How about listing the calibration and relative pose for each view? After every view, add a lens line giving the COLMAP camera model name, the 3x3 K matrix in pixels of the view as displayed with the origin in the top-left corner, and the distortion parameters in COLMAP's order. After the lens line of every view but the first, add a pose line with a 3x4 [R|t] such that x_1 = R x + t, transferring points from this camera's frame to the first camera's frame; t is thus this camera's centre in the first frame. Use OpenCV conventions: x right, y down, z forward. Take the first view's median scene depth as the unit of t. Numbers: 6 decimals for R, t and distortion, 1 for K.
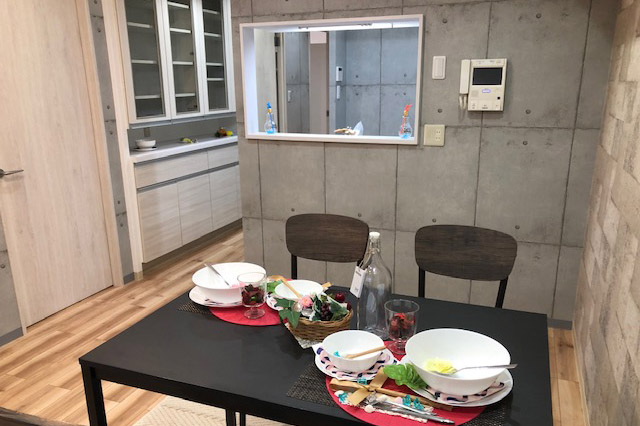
lens RADIAL K [[522.5, 0, 320.0], [0, 522.5, 213.0], [0, 0, 1]] dist [-0.009436, -0.004382]
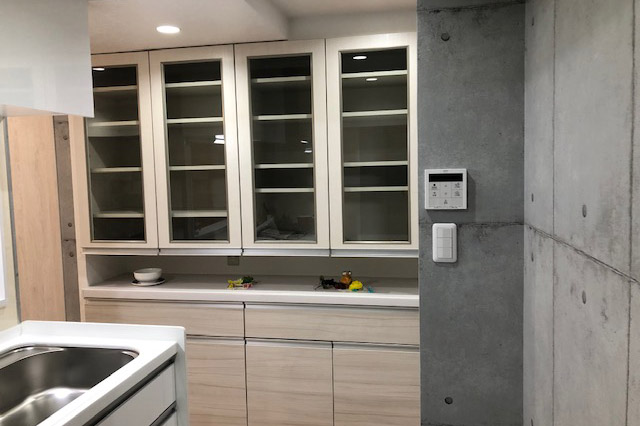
lens RADIAL K [[522.5, 0, 320.0], [0, 522.5, 213.0], [0, 0, 1]] dist [-0.009436, -0.004382]
pose [[0.185230, 0.048363, -0.981504, 0.427244], [-0.232706, 0.972539, 0.004004, -0.274071], [0.954745, 0.227661, 0.191398, 1.049272]]
